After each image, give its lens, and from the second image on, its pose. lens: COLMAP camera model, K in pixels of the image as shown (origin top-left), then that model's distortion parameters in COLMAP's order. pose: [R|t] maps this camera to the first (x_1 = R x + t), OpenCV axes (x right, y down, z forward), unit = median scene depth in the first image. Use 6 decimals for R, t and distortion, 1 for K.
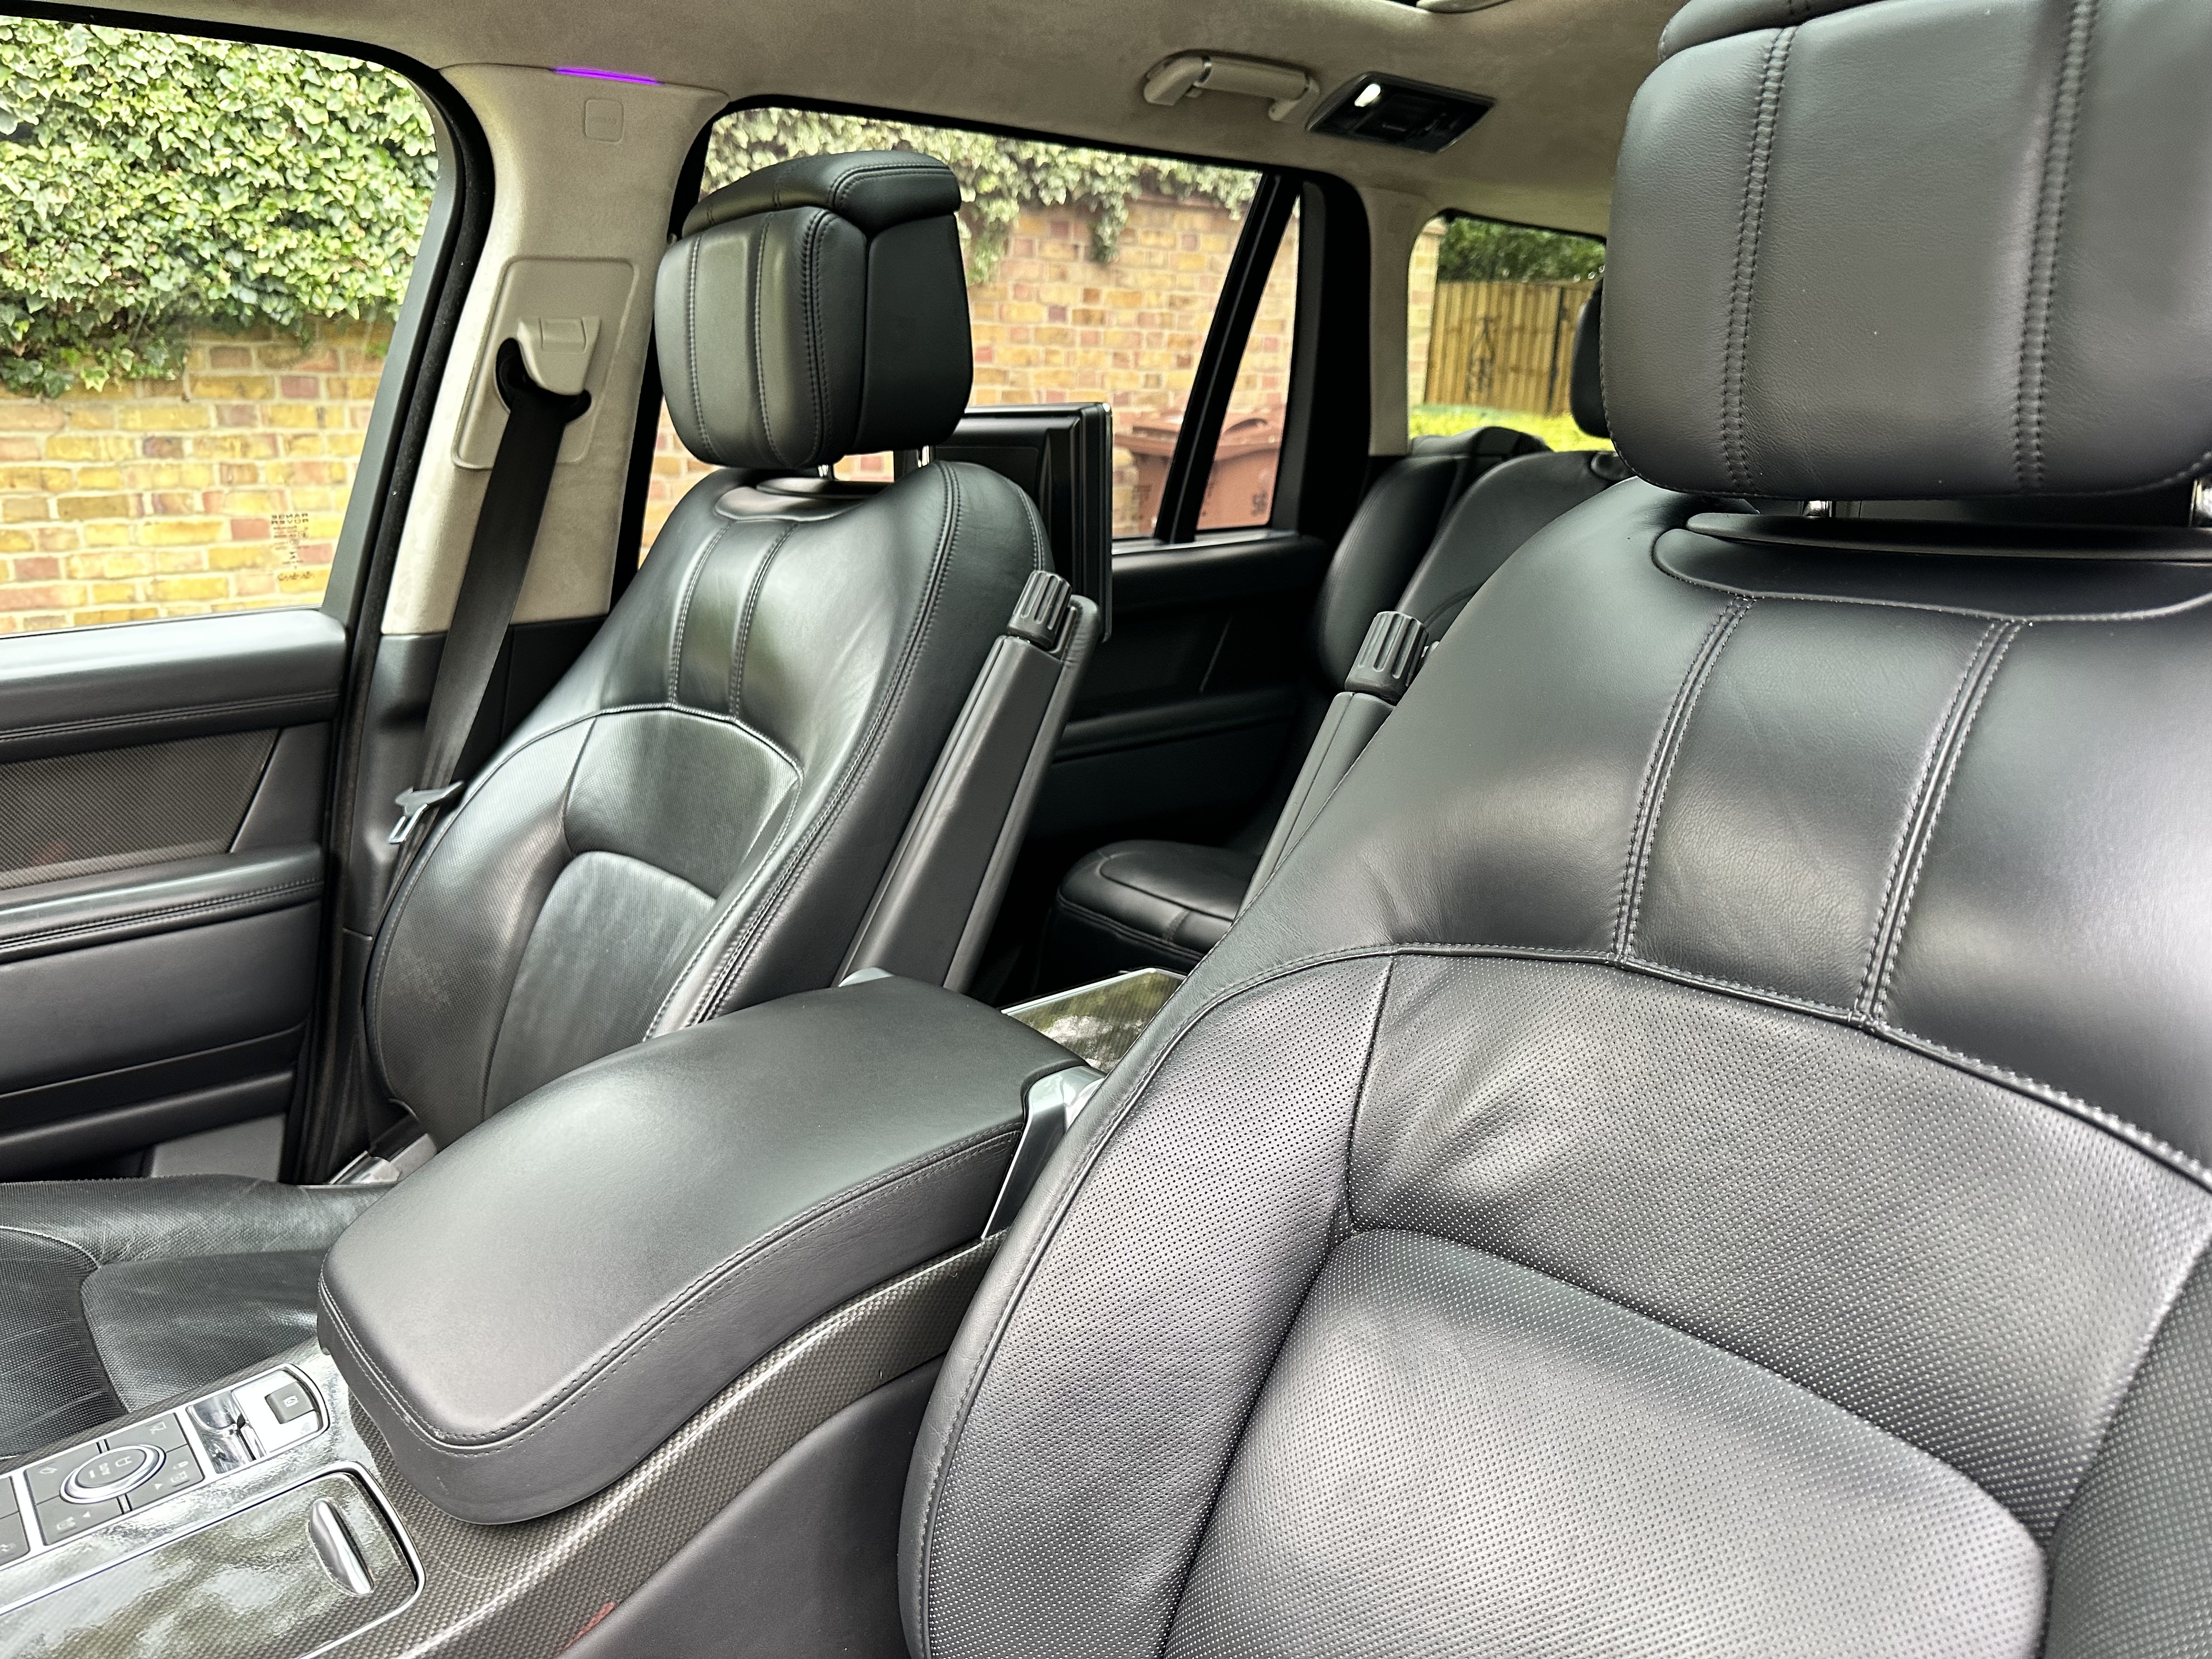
lens RADIAL K [[1575.0, 0, 1104.3], [0, 1575.0, 848.8], [0, 0, 1]] dist [0.009112, -0.026075]
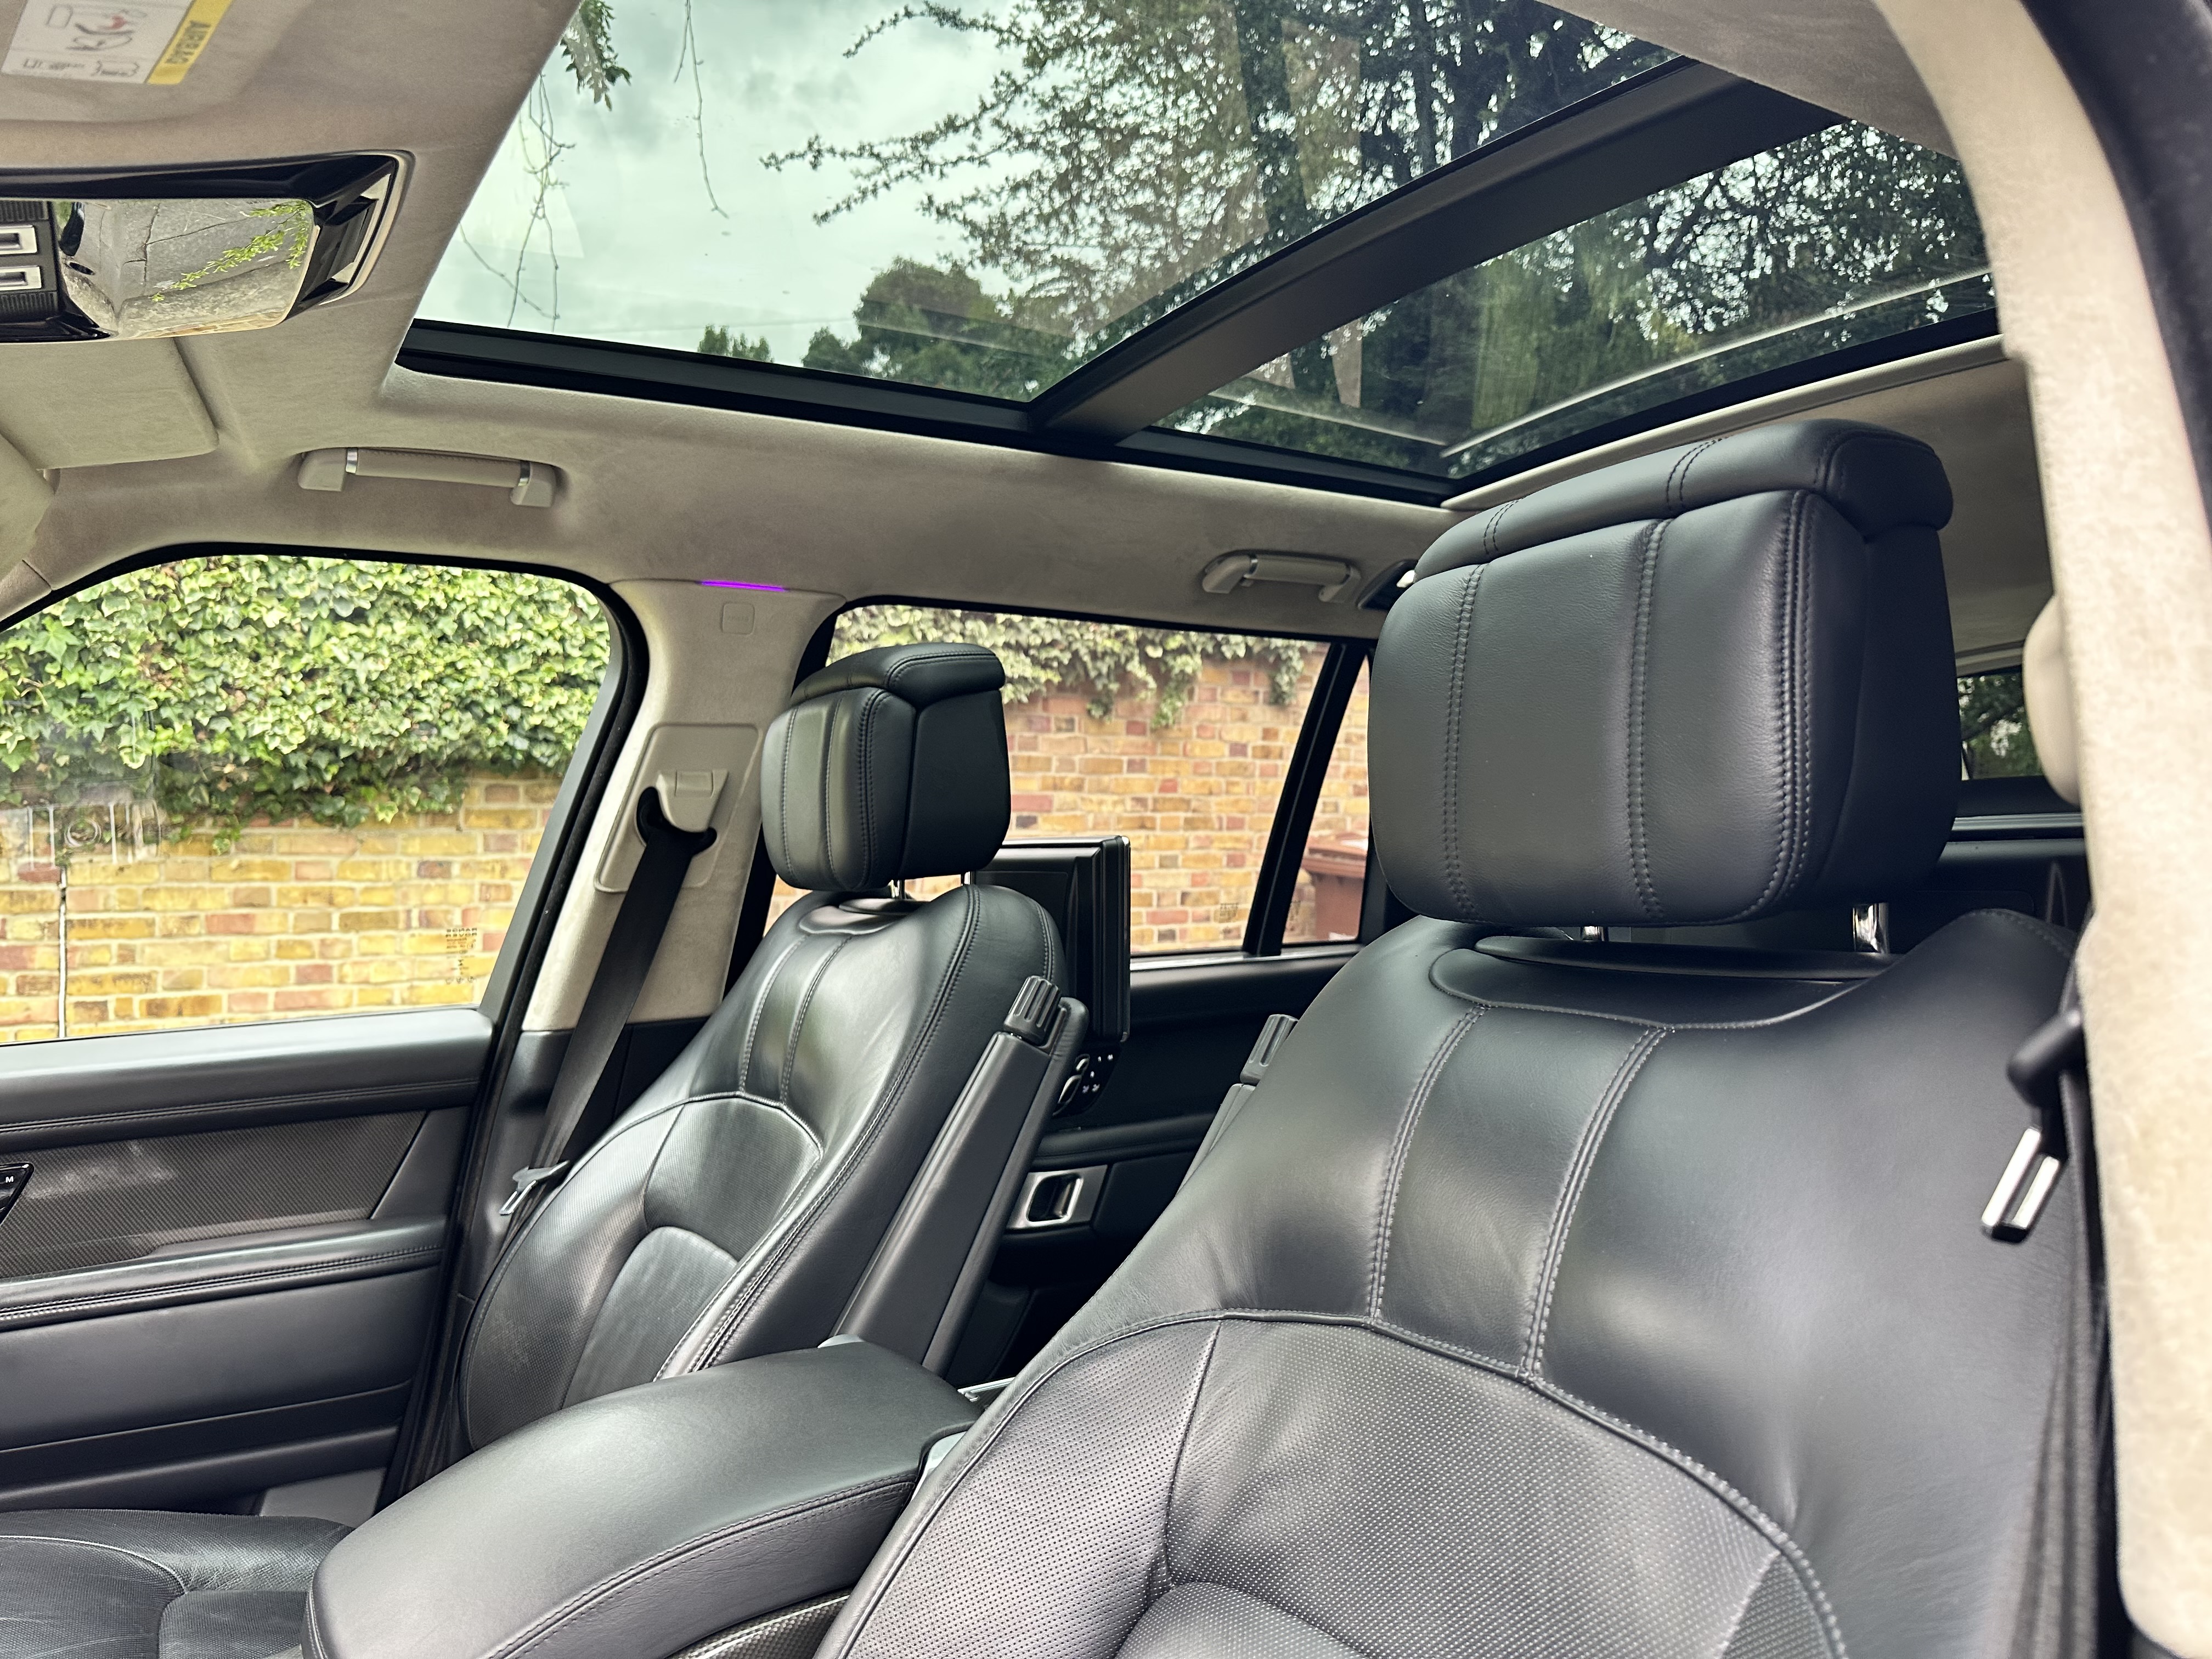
lens RADIAL K [[1575.0, 0, 1106.0], [0, 1575.0, 850.9], [0, 0, 1]] dist [0.009112, -0.026075]
pose [[0.990084, 0.001485, -0.140470, 0.133059], [-0.037840, 0.965803, -0.256500, 0.018274], [0.135286, 0.259272, 0.956282, -0.087429]]
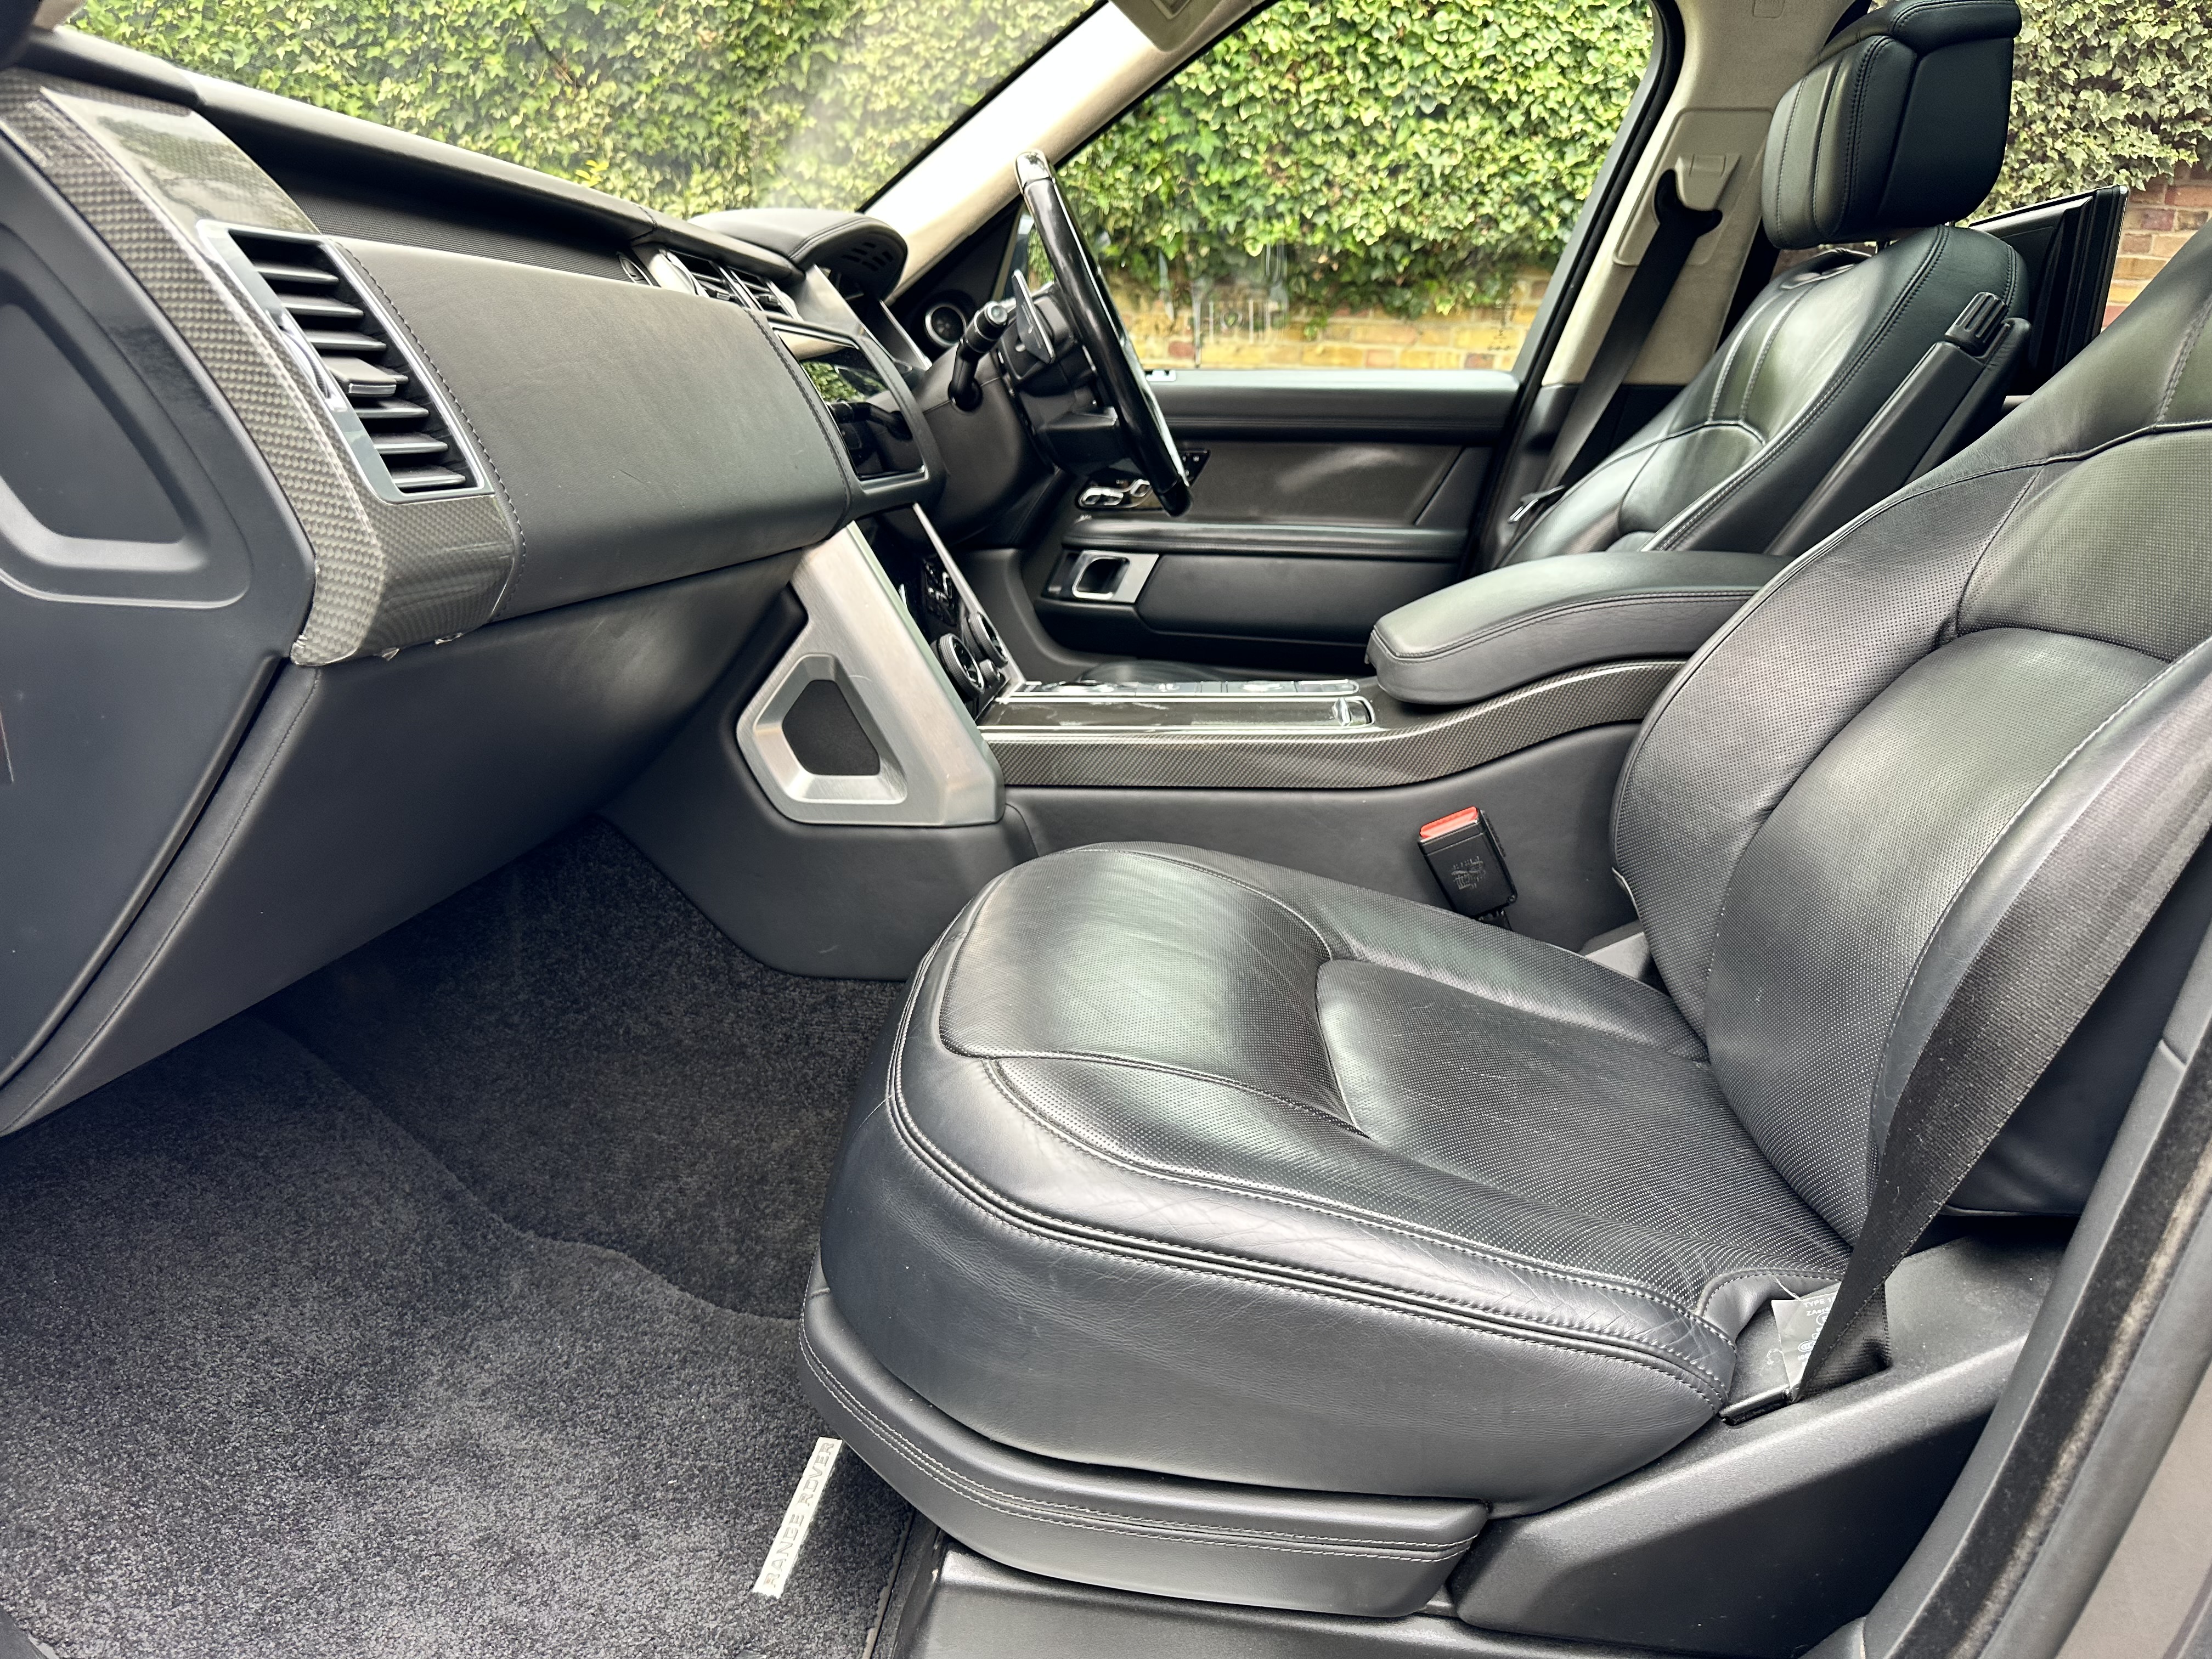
lens RADIAL K [[1575.0, 0, 1113.6], [0, 1575.0, 828.1], [0, 0, 1]] dist [0.009112, -0.026075]
pose [[0.722005, 0.214727, -0.657724, 0.303731], [-0.222348, 0.972207, 0.073318, 0.245587], [0.655187, 0.093308, 0.749682, -0.308918]]
